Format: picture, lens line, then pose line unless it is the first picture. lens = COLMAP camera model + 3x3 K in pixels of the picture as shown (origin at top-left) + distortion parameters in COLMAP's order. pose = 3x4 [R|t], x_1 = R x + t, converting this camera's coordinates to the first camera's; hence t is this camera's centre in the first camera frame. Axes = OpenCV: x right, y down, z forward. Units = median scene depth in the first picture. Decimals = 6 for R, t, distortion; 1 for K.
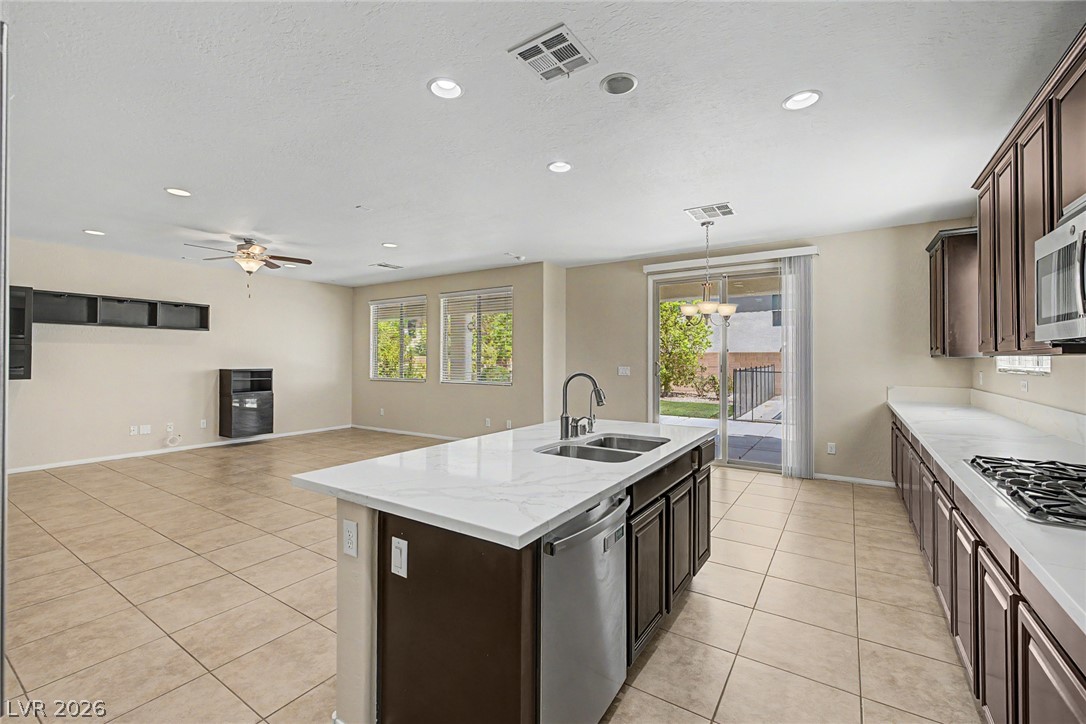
lens RADIAL K [[459.7, 0, 537.9], [0, 459.7, 356.4], [0, 0, 1]] dist [0.008048, -0.001333]
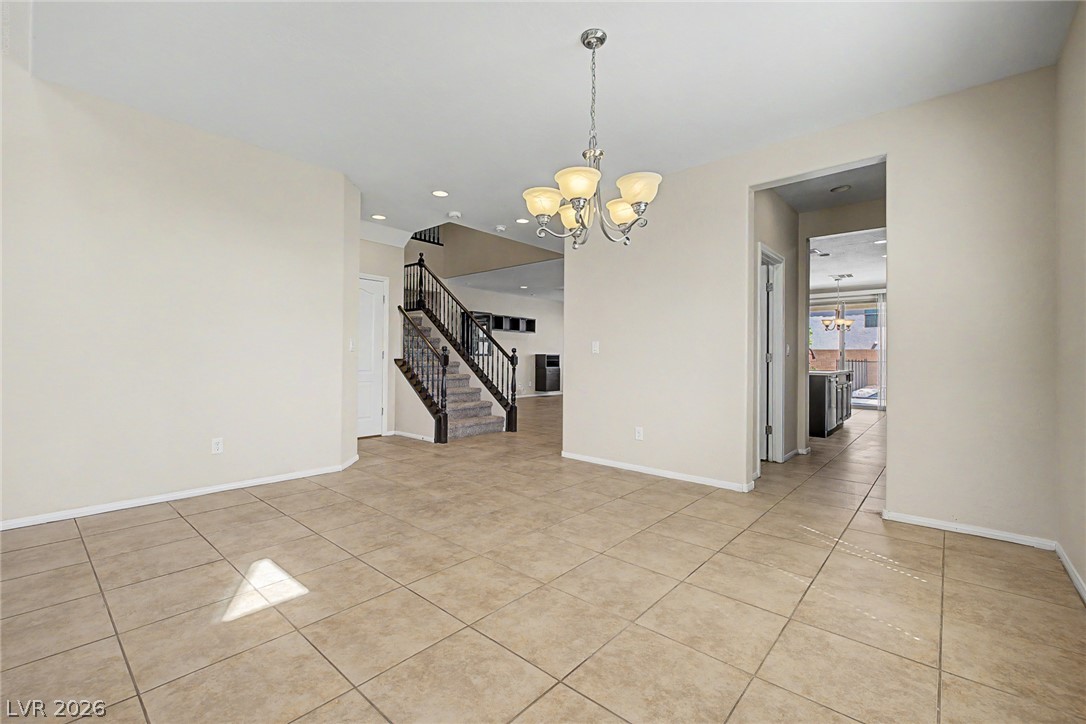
lens RADIAL K [[456.1, 0, 537.7], [0, 456.1, 356.3], [0, 0, 1]] dist [0.008359, -0.001287]
pose [[0.989946, 0.005023, -0.141357, -0.465949], [-0.005015, 0.999987, 0.000416, 0.037772], [0.141357, 0.000297, 0.989959, -0.837634]]
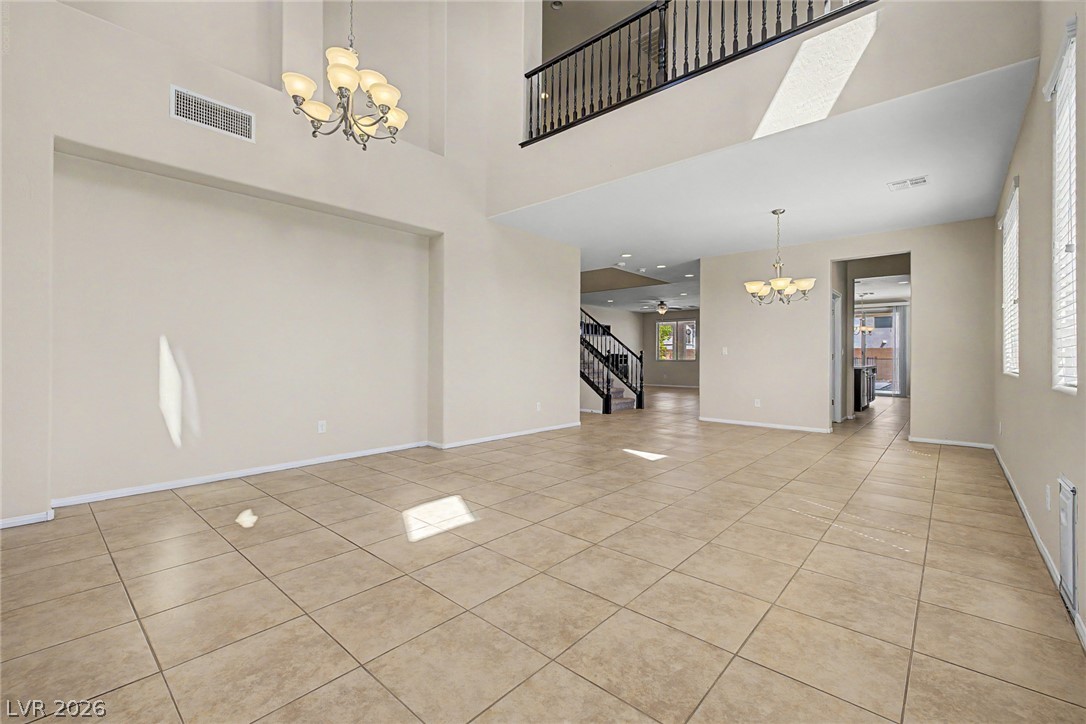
lens RADIAL K [[459.7, 0, 537.9], [0, 459.7, 356.4], [0, 0, 1]] dist [0.008048, -0.001333]
pose [[0.990093, 0.001165, -0.140409, -0.783852], [-0.000601, 0.999992, 0.004060, 0.032940], [0.140413, -0.003935, 0.990085, -1.335928]]
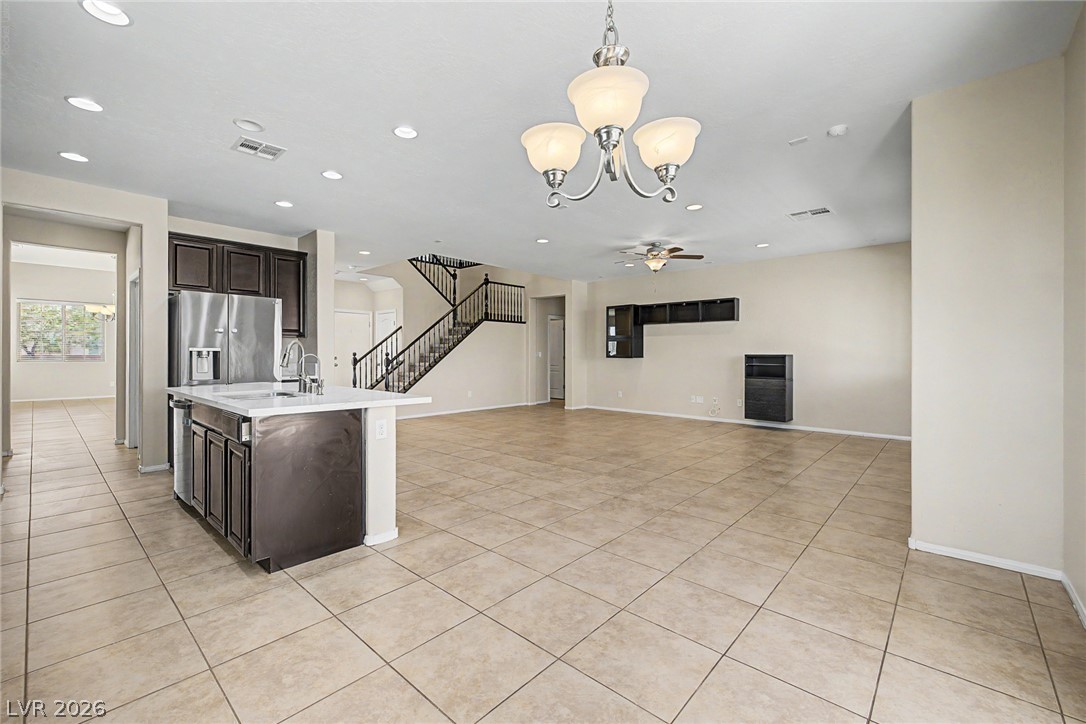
lens RADIAL K [[456.1, 0, 537.7], [0, 456.1, 356.3], [0, 0, 1]] dist [0.008359, -0.001287]
pose [[-0.148611, 0.002240, -0.988893, 0.483274], [0.003628, 0.999992, 0.001720, 0.030047], [0.988889, -0.003332, -0.148618, 0.715493]]
